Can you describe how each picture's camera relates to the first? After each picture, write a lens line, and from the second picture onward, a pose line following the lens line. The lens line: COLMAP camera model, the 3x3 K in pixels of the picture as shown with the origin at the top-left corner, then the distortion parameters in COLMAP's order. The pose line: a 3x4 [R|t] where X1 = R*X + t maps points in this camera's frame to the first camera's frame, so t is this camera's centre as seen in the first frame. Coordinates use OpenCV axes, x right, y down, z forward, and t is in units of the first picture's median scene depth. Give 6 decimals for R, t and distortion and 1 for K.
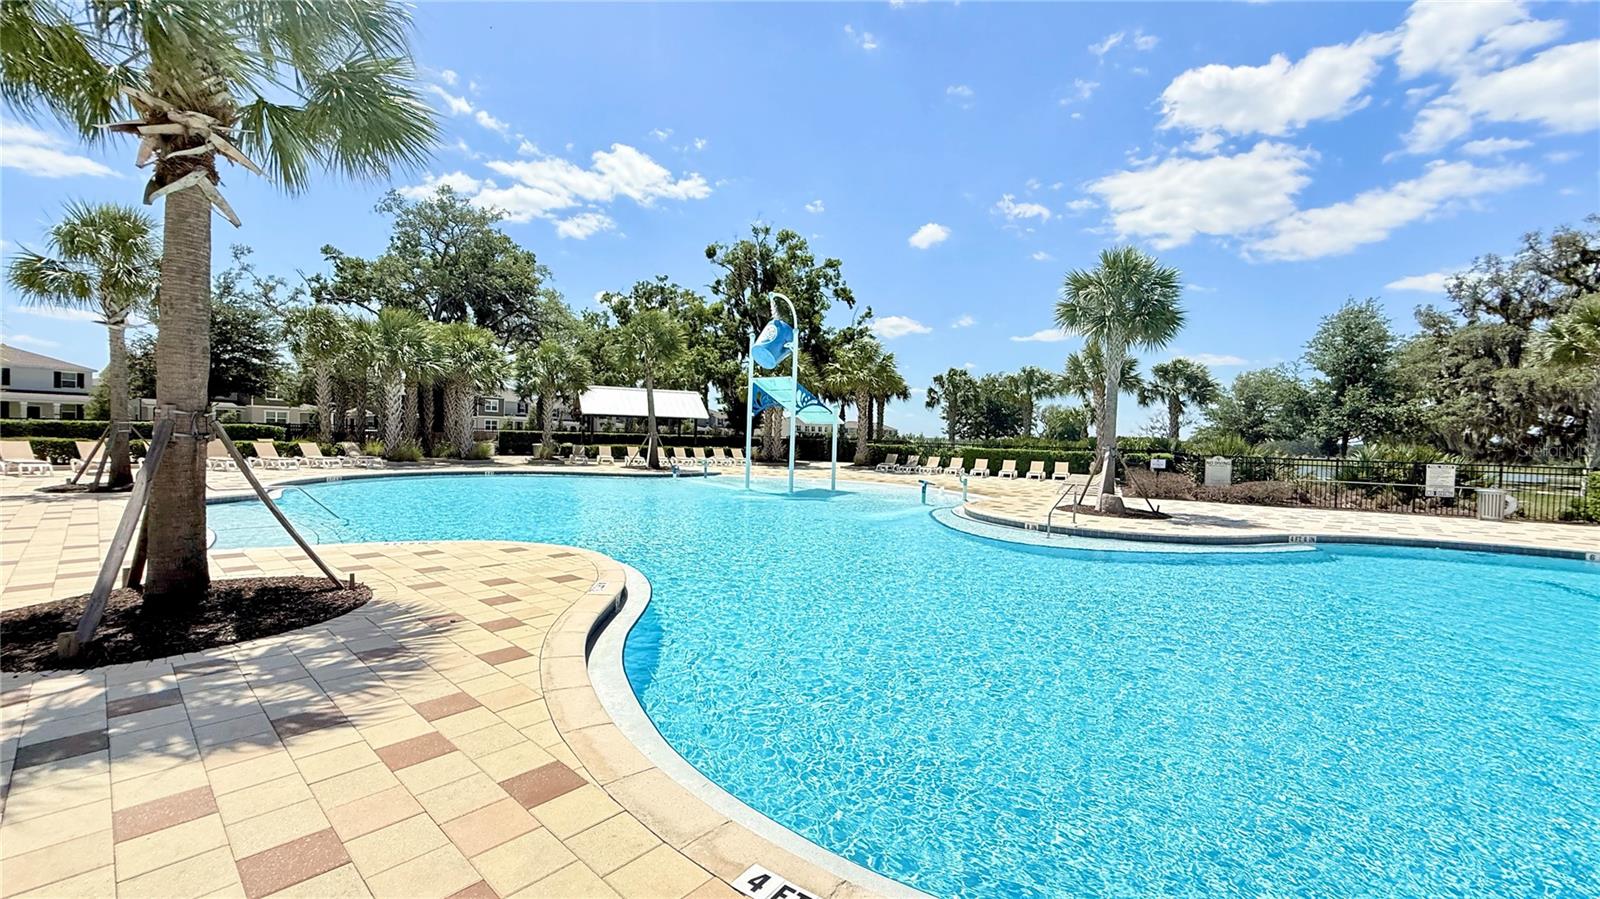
lens RADIAL K [[634.7, 0, 796.1], [0, 634.7, 446.8], [0, 0, 1]] dist [-0.000958, -0.000660]
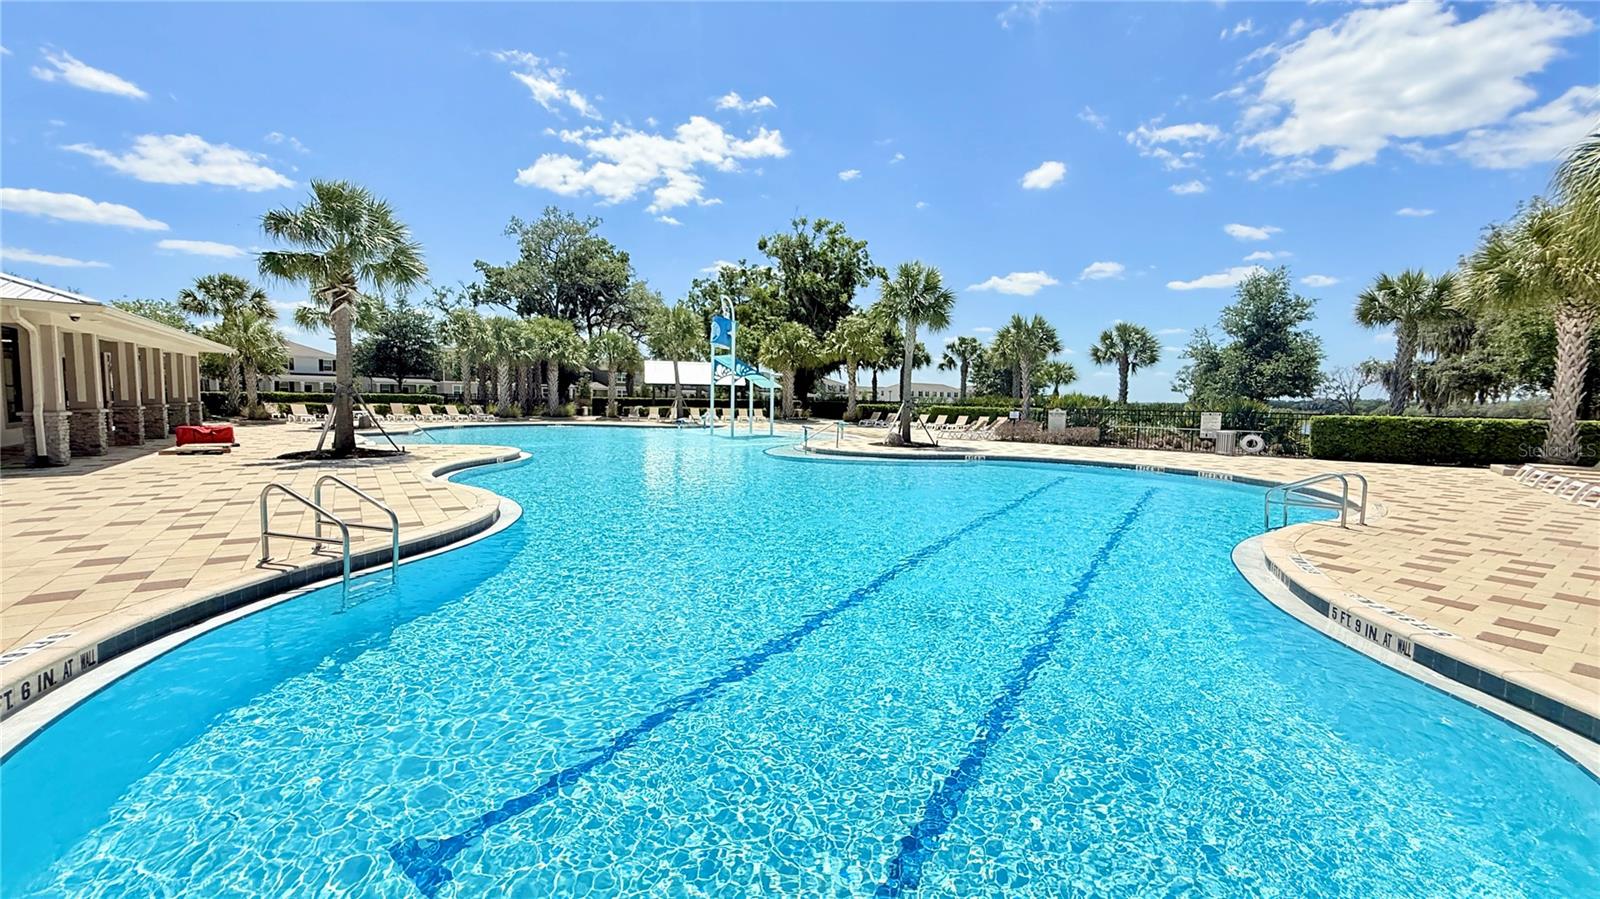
lens RADIAL K [[634.7, 0, 796.1], [0, 634.7, 446.8], [0, 0, 1]] dist [-0.000958, -0.000660]
pose [[0.974649, 0.004460, -0.223694, 0.293075], [0.007317, 0.998631, 0.051794, 0.014954], [0.223618, -0.052118, 0.973282, -0.237896]]
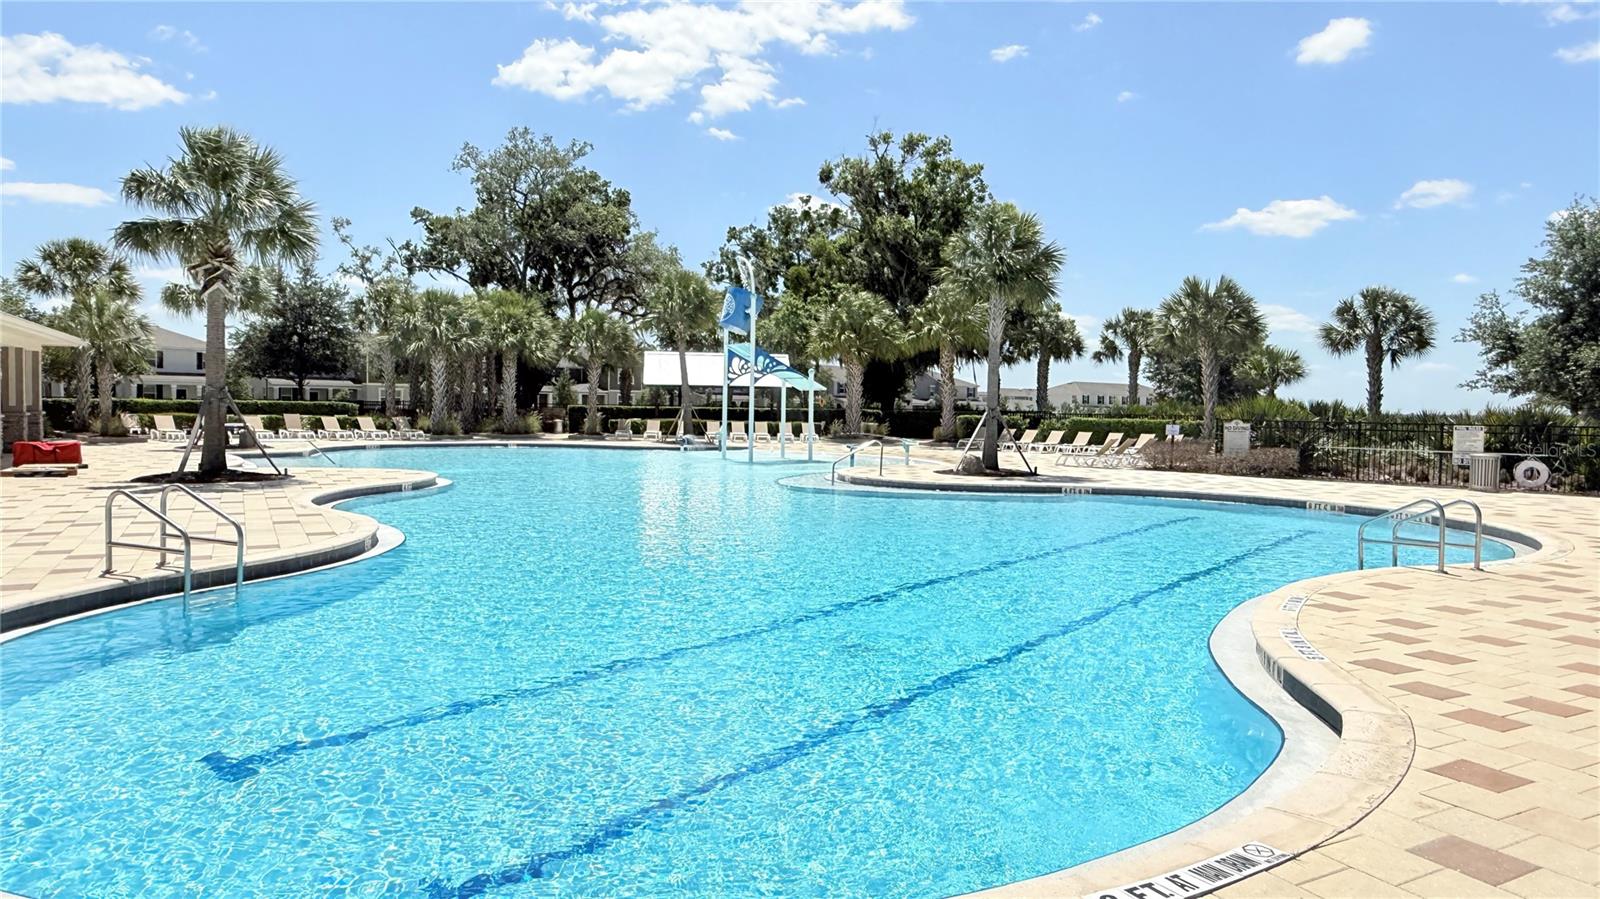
lens RADIAL K [[1013.6, 0, 800.0], [0, 1013.6, 449.5], [0, 0, 1]] dist [0.000292, 0.001358]
pose [[0.944609, -0.001043, -0.328195, 0.373086], [0.006500, 0.999858, 0.015532, 0.019690], [0.328132, -0.016805, 0.944482, -0.295295]]
